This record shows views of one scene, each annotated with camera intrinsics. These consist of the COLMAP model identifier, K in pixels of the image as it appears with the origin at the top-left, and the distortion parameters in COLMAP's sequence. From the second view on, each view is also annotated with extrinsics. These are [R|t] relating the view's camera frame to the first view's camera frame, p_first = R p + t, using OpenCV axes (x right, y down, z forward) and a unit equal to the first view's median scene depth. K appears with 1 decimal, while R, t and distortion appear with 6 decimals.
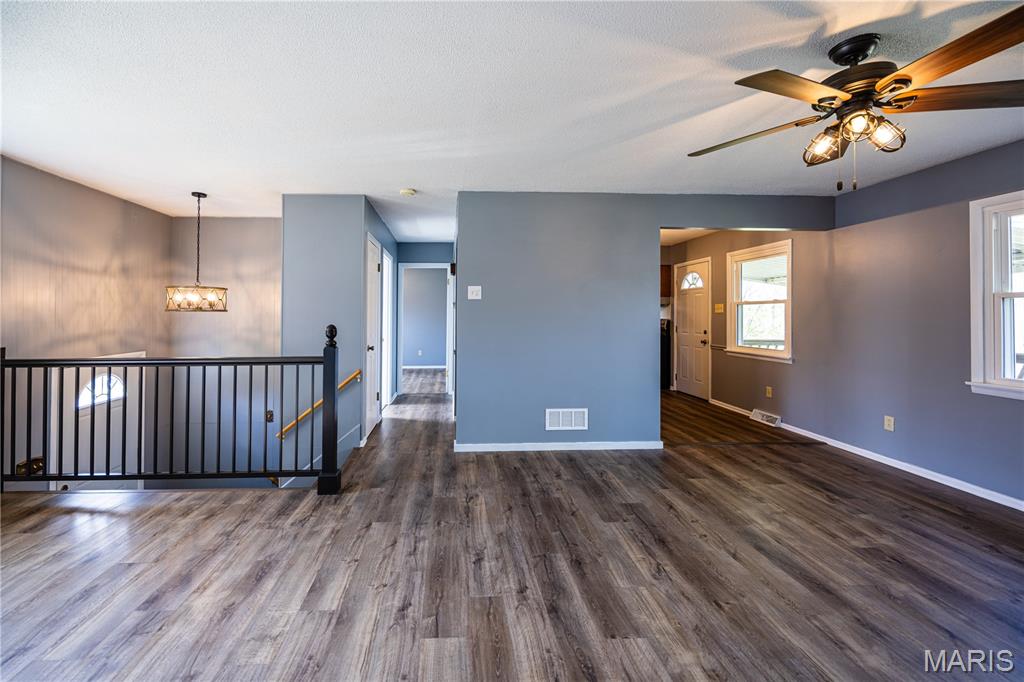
lens RADIAL K [[404.4, 0, 494.0], [0, 404.4, 317.1], [0, 0, 1]] dist [-0.003355, -0.000292]
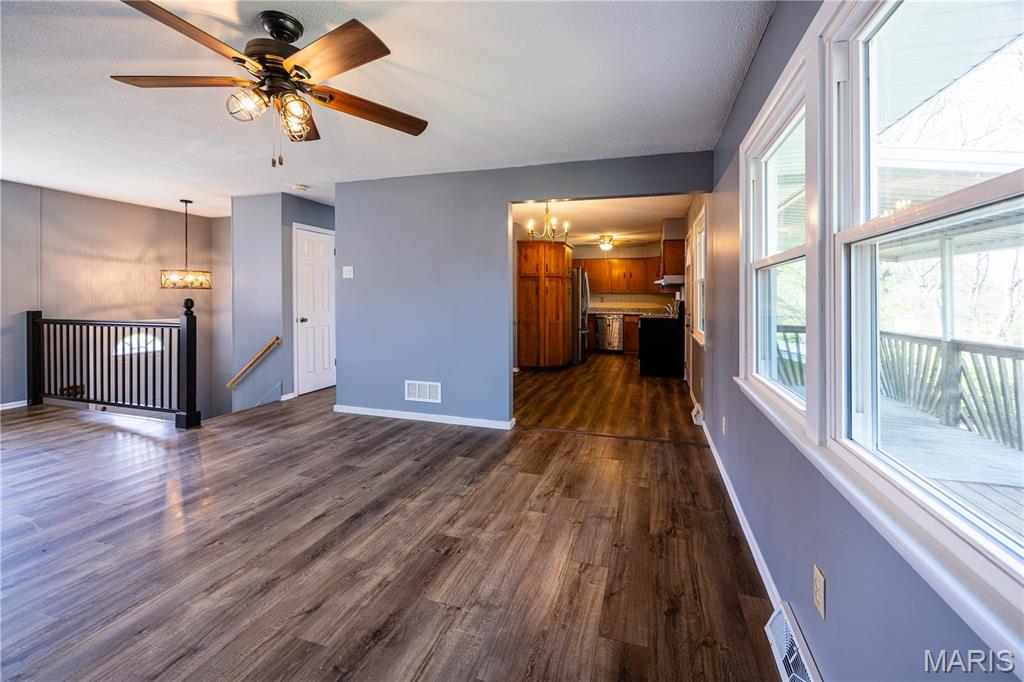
lens RADIAL K [[404.4, 0, 546.1], [0, 404.4, 307.4], [0, 0, 1]] dist [-0.003355, -0.000292]
pose [[0.949759, 0.016026, -0.312573, 0.834125], [-0.008870, 0.999665, 0.024302, 0.004635], [0.312858, -0.020309, 0.949583, 0.103600]]
